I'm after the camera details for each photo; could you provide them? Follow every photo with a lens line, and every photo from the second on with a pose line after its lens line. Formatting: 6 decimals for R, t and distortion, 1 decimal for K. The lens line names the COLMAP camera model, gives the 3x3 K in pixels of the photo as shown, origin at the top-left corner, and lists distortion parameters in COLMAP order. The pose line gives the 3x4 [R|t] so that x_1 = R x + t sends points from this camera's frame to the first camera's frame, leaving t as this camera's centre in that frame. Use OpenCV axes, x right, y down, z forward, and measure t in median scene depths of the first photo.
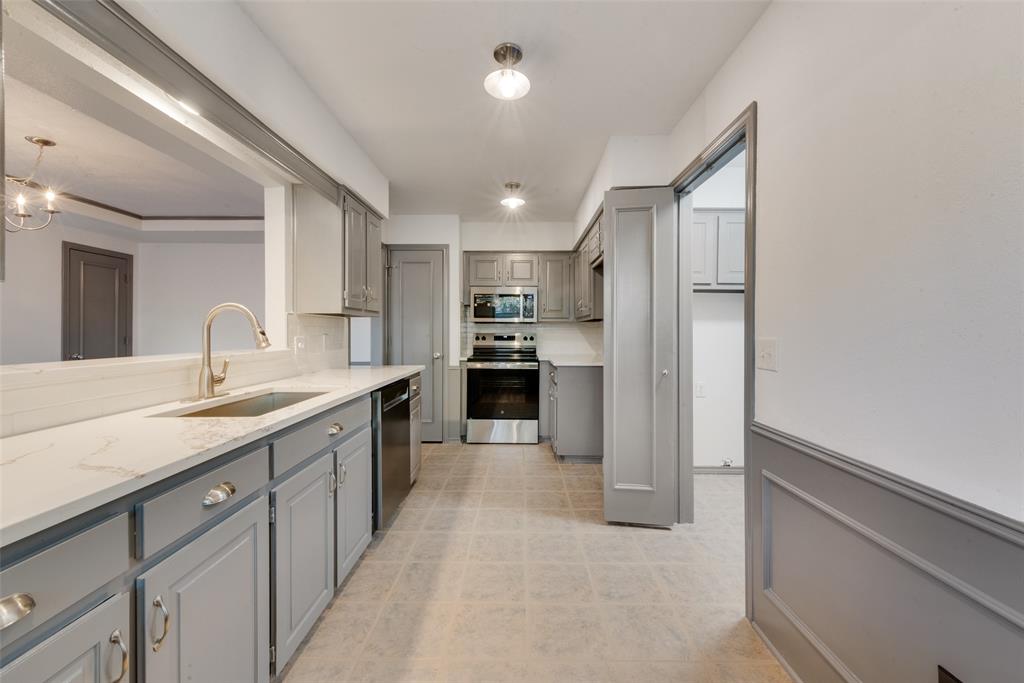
lens RADIAL K [[406.1, 0, 512.5], [0, 406.1, 327.0], [0, 0, 1]] dist [0.011225, -0.000520]
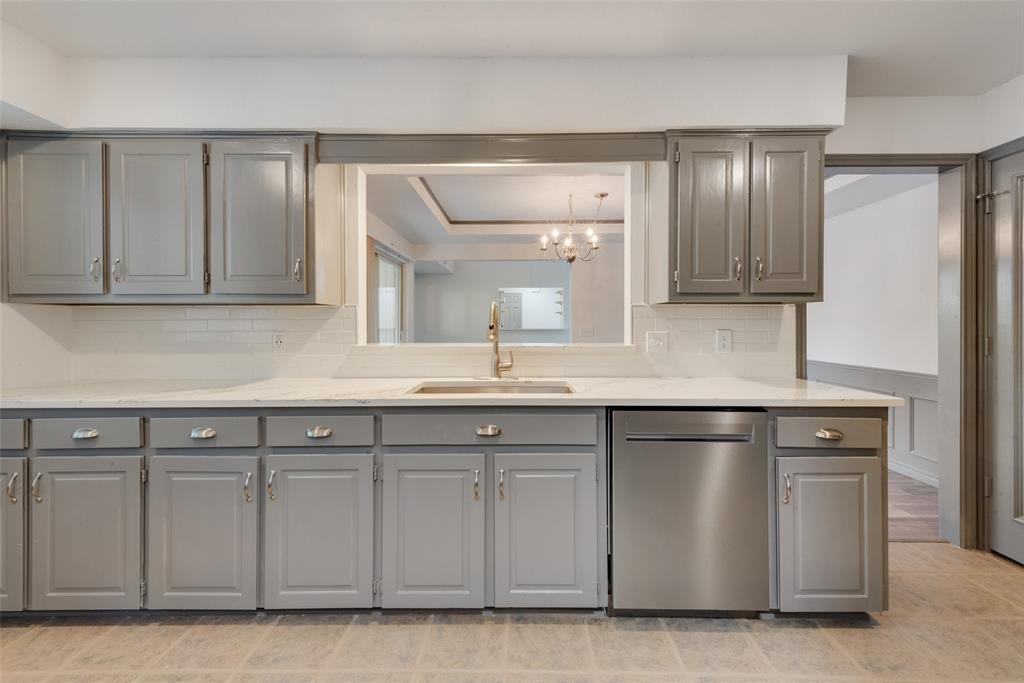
lens RADIAL K [[420.8, 0, 516.5], [0, 420.8, 325.4], [0, 0, 1]] dist [0.017404, -0.000114]
pose [[0.009930, 0.000158, -0.999951, 0.499906], [0.008169, 0.999967, 0.000240, 0.009620], [0.999917, -0.008171, 0.009929, 1.004788]]
